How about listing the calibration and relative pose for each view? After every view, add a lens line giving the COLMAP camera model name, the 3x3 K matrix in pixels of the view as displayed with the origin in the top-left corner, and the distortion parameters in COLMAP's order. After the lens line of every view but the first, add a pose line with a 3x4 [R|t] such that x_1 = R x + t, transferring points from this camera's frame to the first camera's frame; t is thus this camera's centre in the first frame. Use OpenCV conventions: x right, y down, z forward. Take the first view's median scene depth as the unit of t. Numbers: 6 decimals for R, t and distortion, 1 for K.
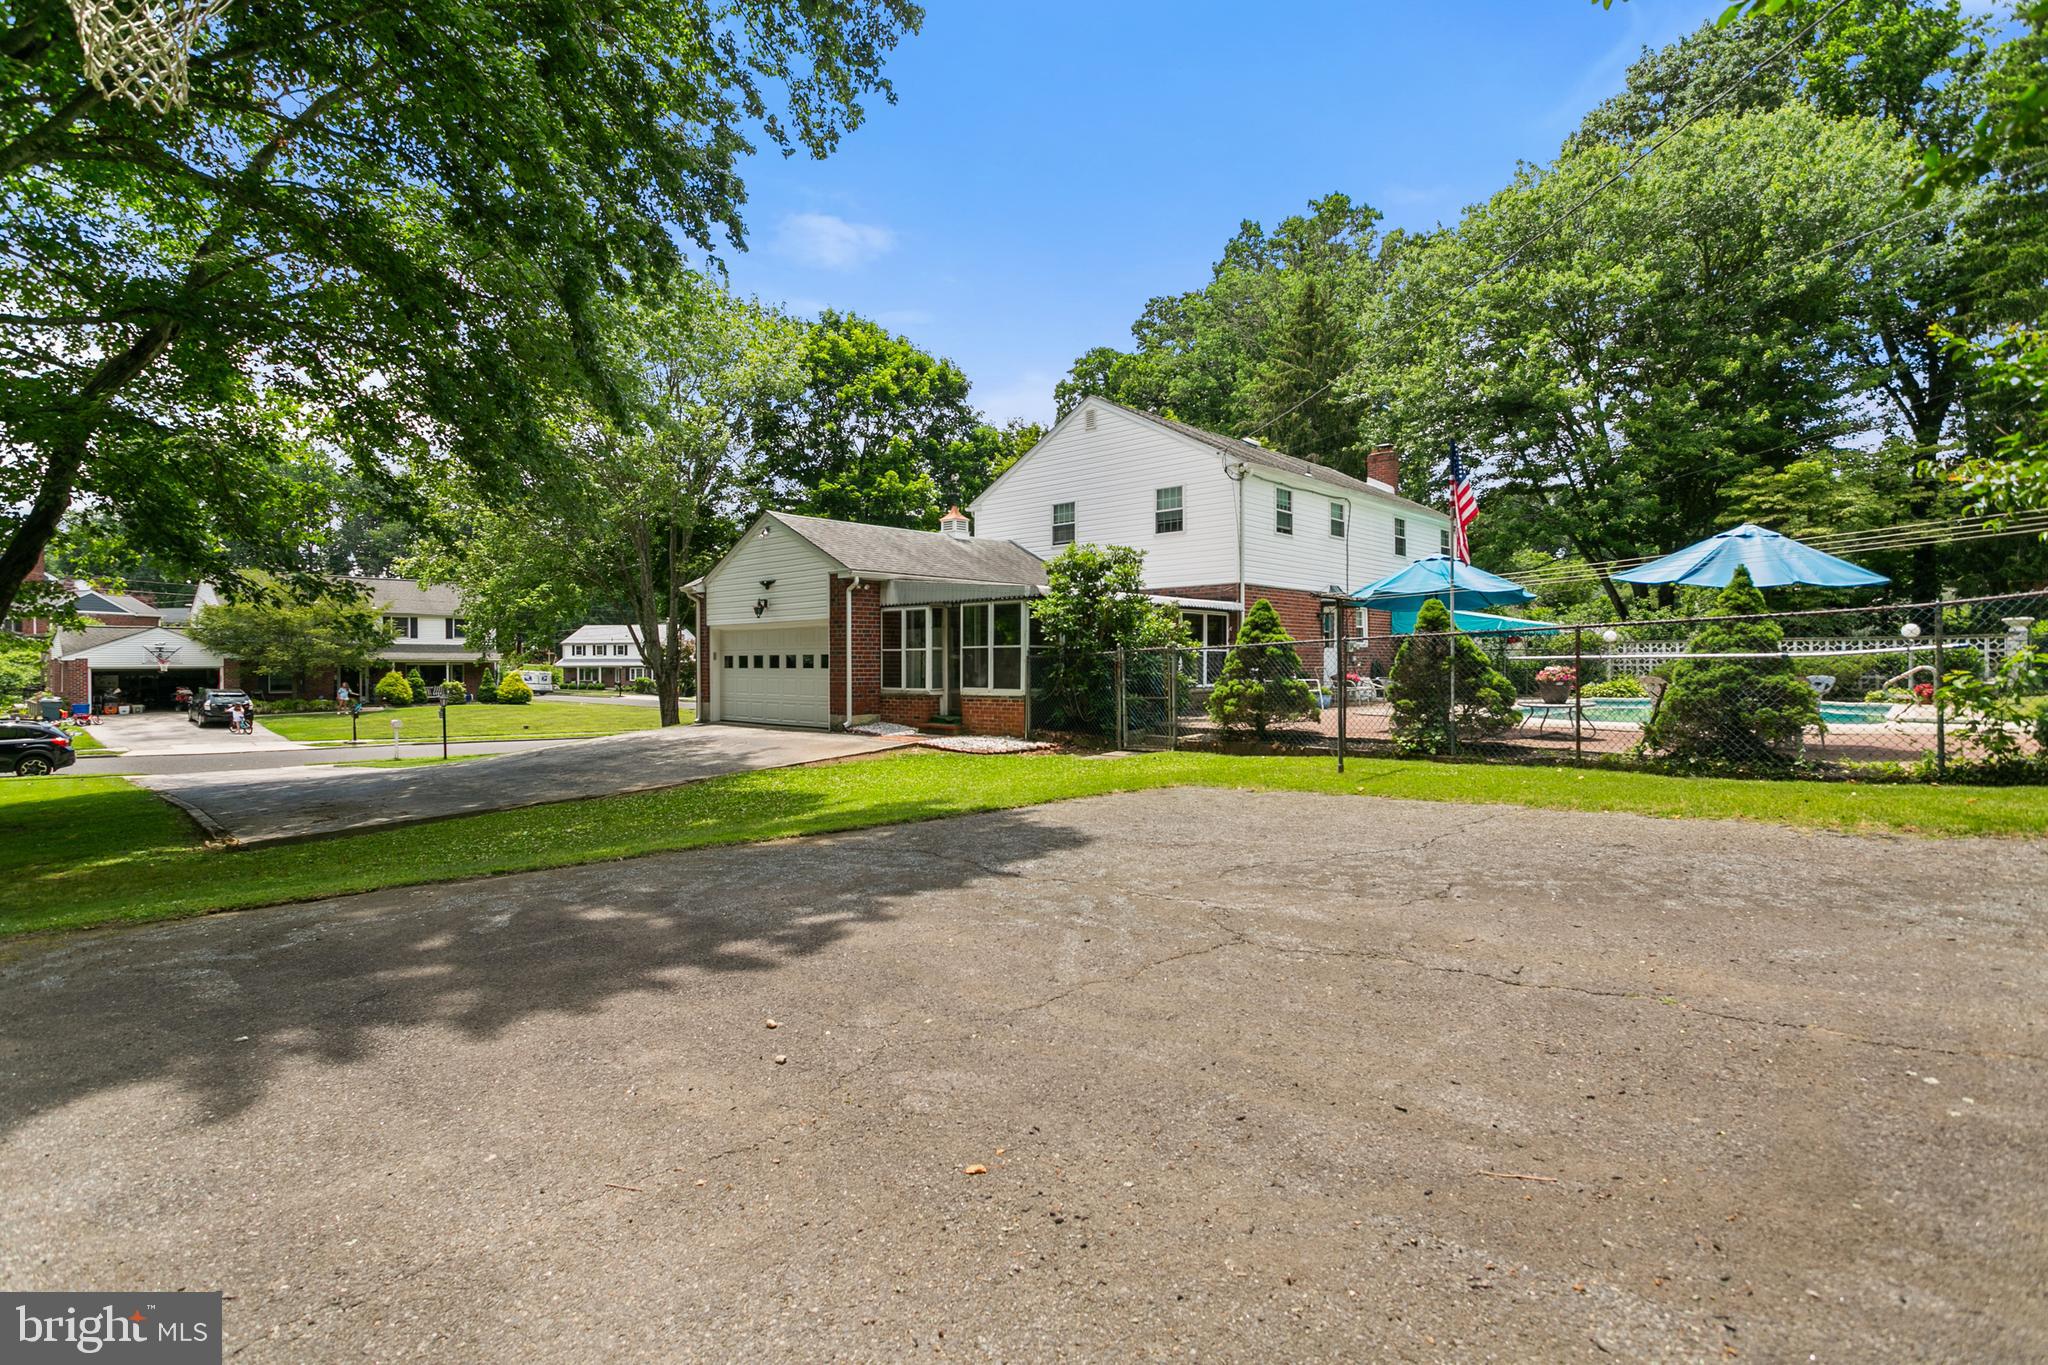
lens RADIAL K [[965.0, 0, 1019.5], [0, 965.0, 672.3], [0, 0, 1]] dist [0.004863, 0.001540]
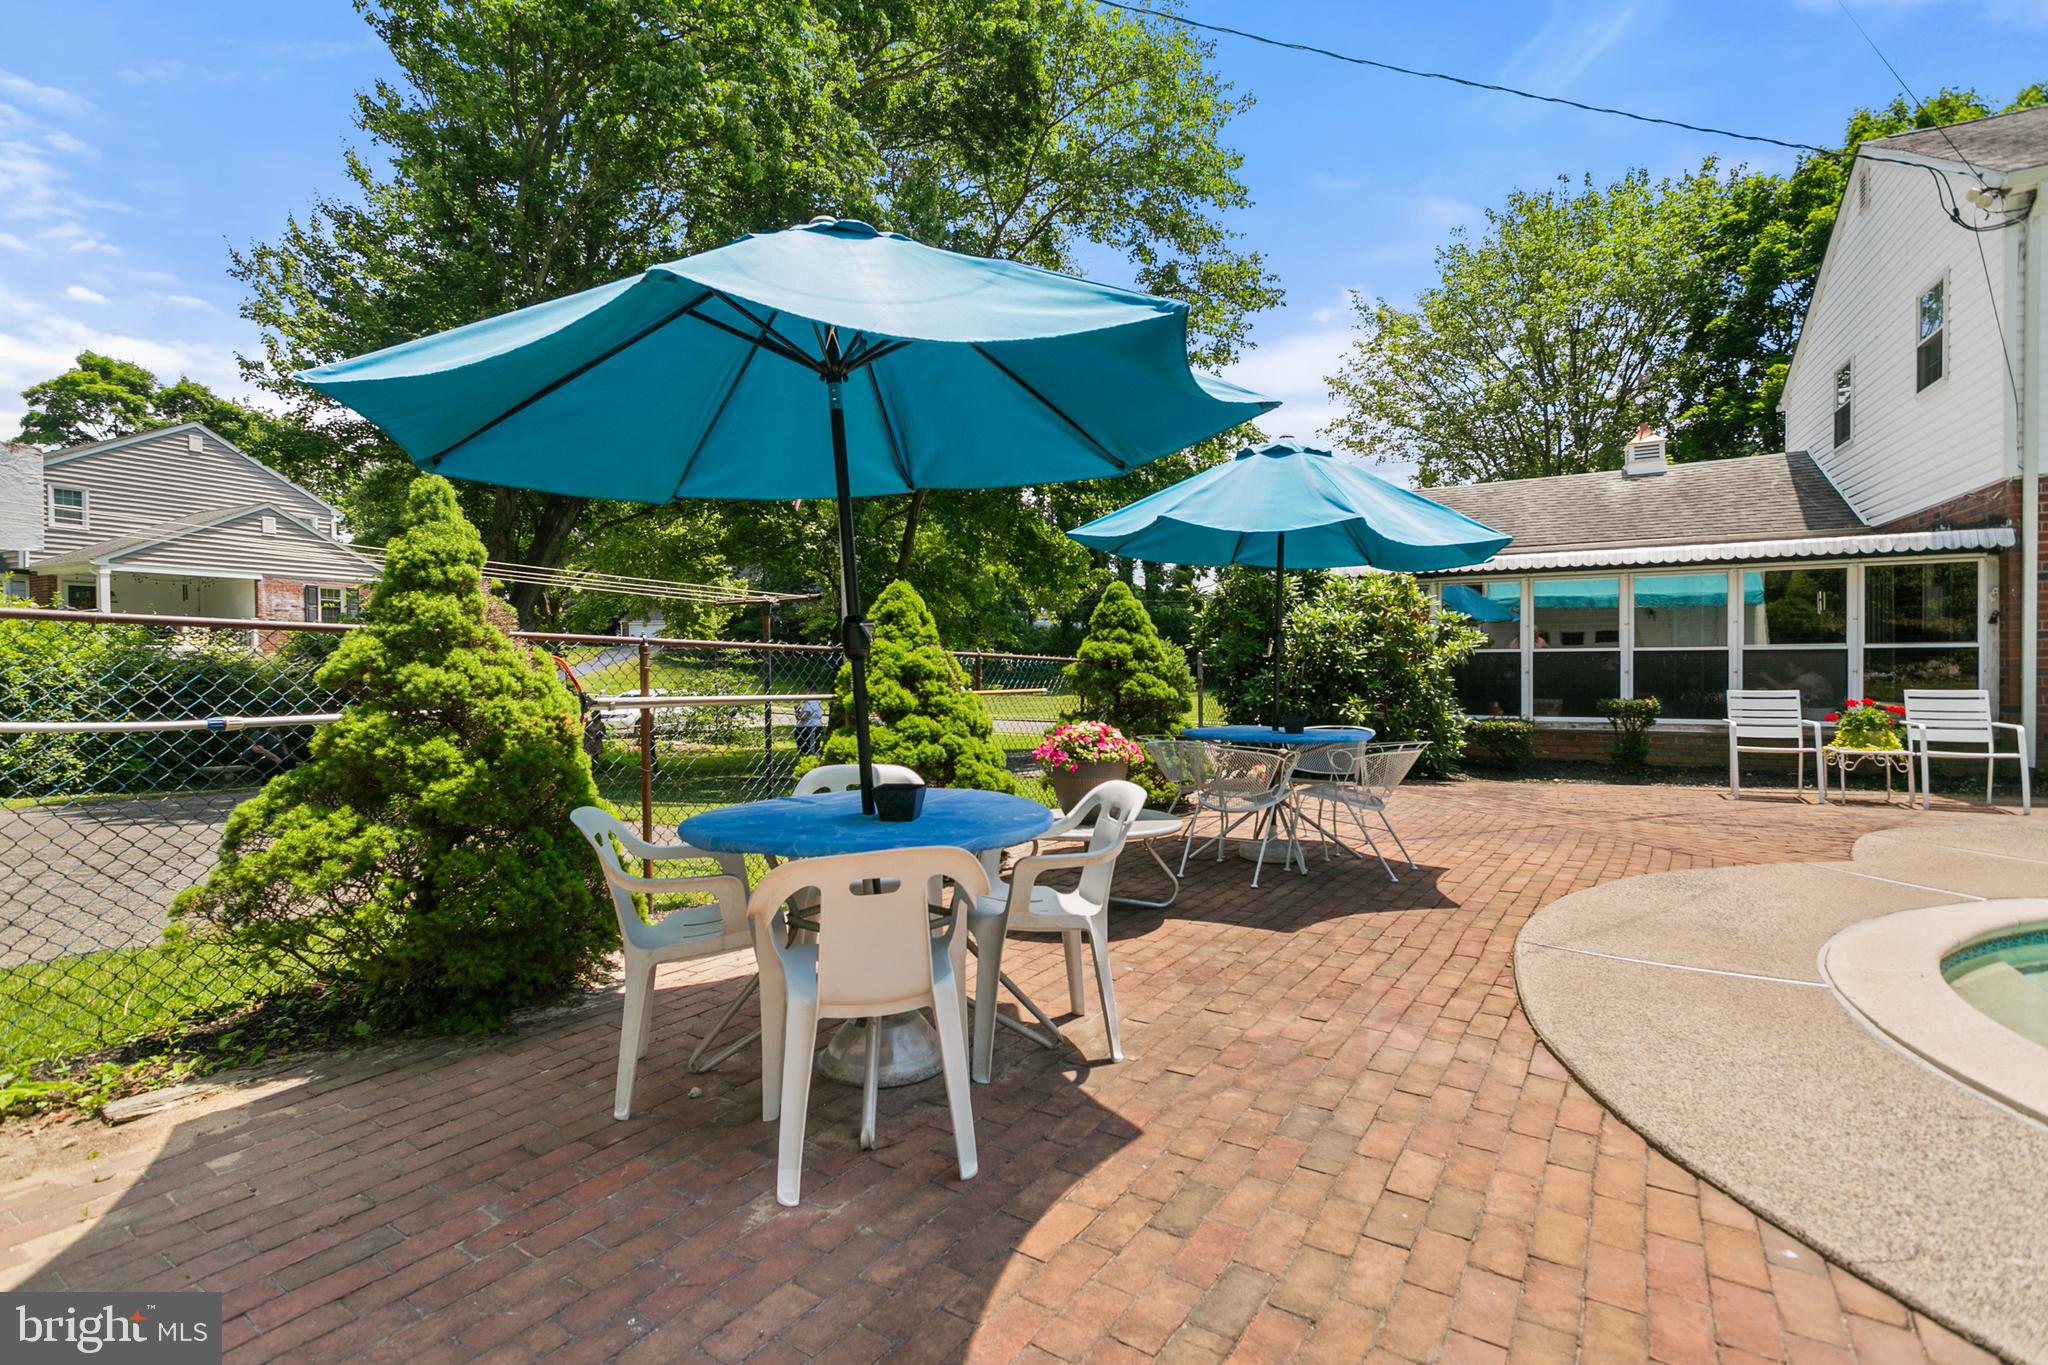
lens RADIAL K [[965.0, 0, 1012.6], [0, 965.0, 675.4], [0, 0, 1]] dist [0.004863, 0.001540]
pose [[0.263189, 0.013126, -0.964655, 0.348745], [0.001268, 0.999902, 0.013952, -0.010826], [0.964743, -0.004895, 0.263147, 0.332373]]
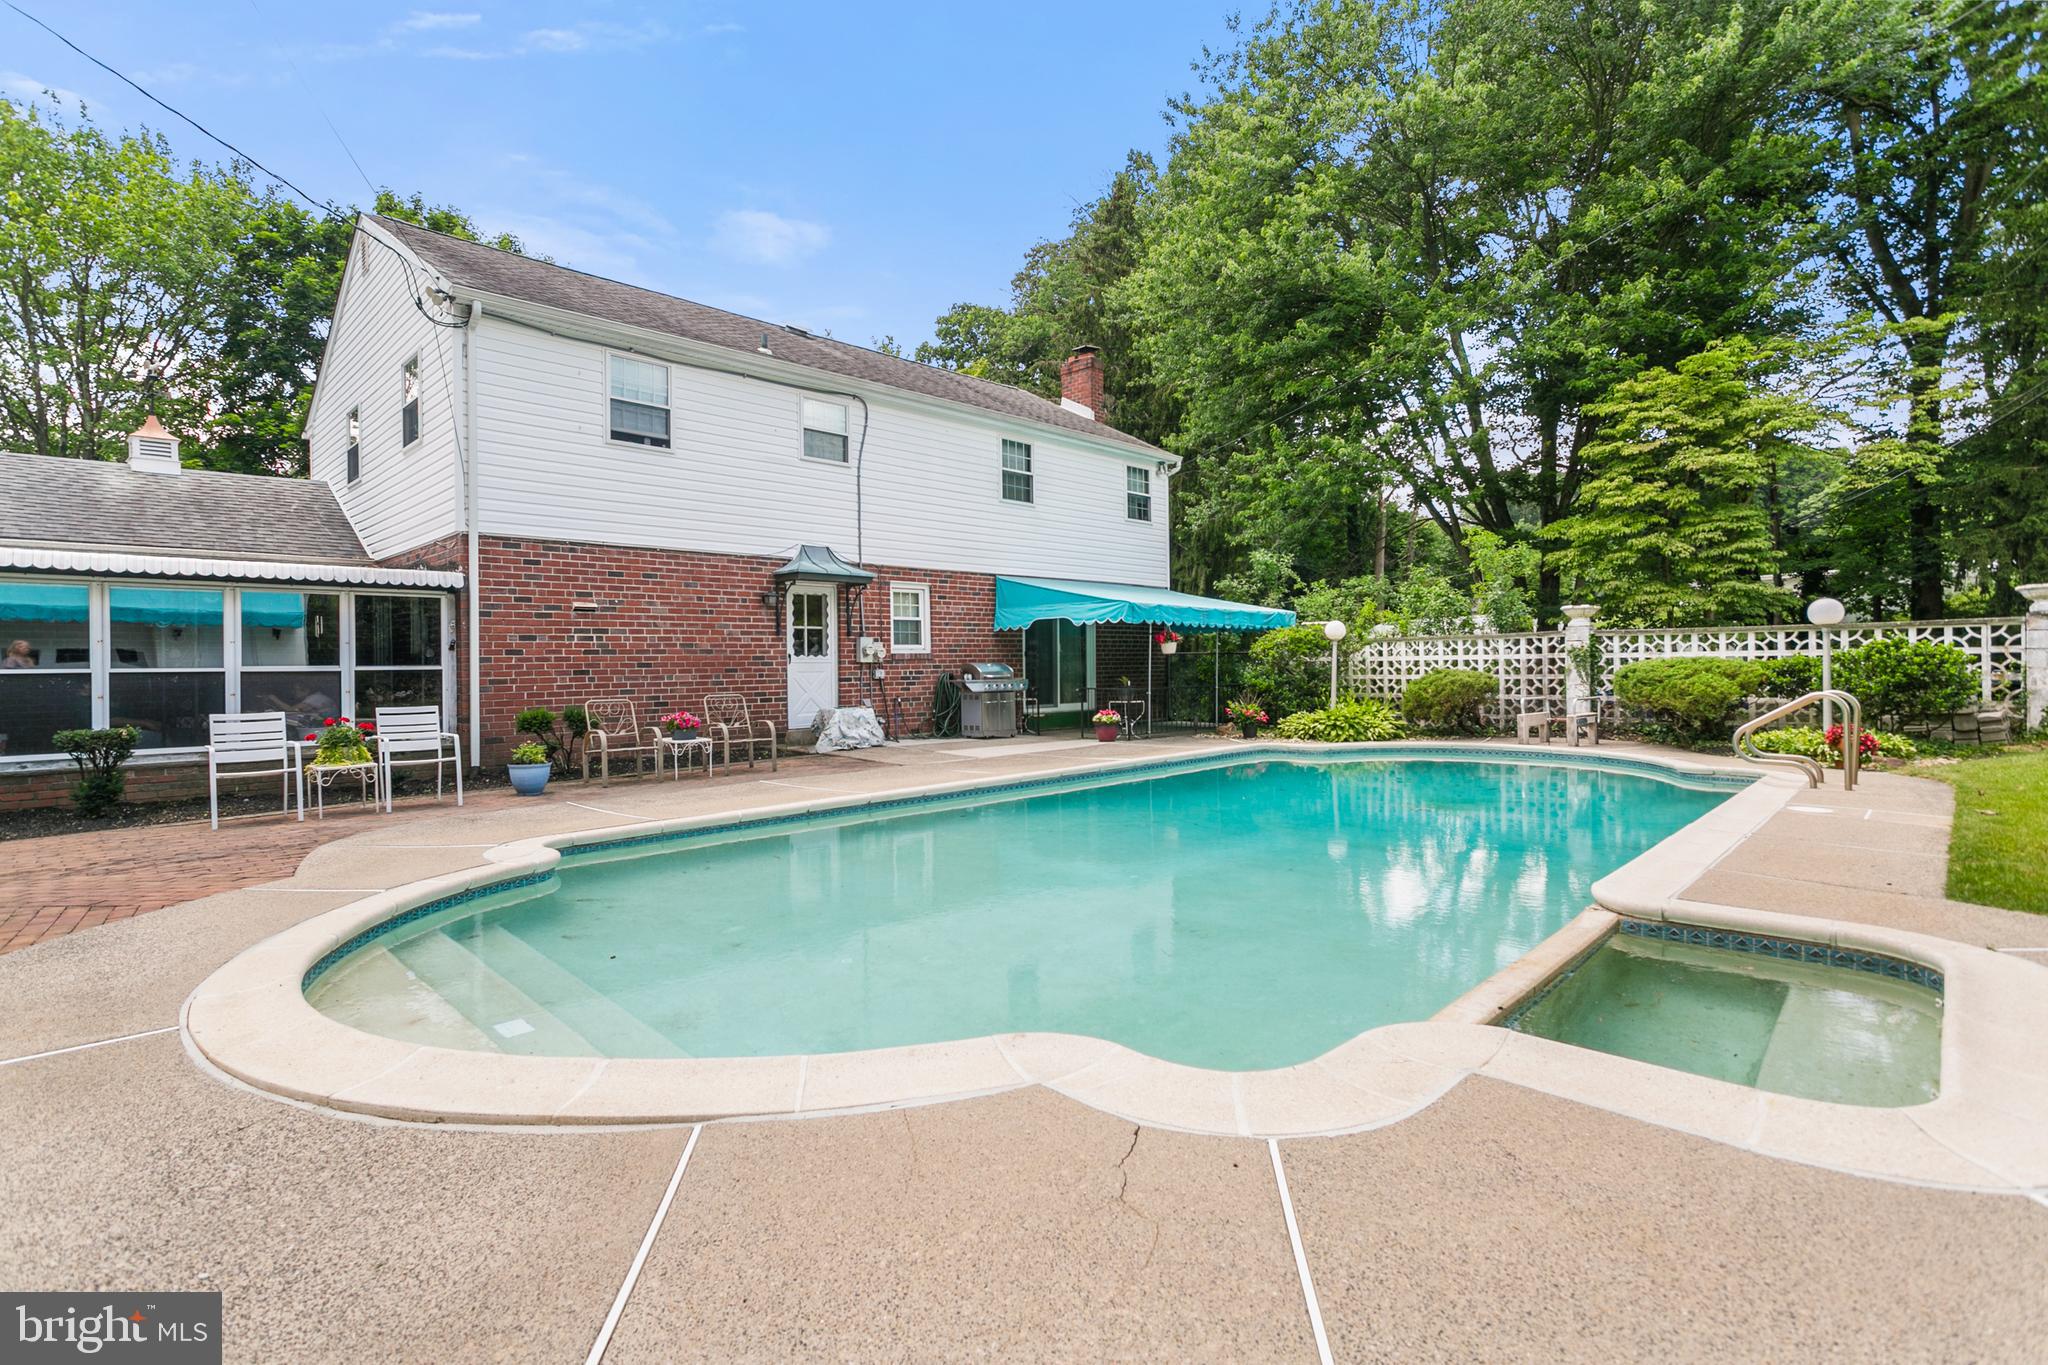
lens RADIAL K [[965.0, 0, 1022.6], [0, 965.0, 675.4], [0, 0, 1]] dist [0.004863, 0.001540]
pose [[0.999792, -0.011291, -0.016996, 0.358097], [0.011312, 0.999935, 0.001091, -0.010842], [0.016983, -0.001283, 0.999855, 0.344898]]
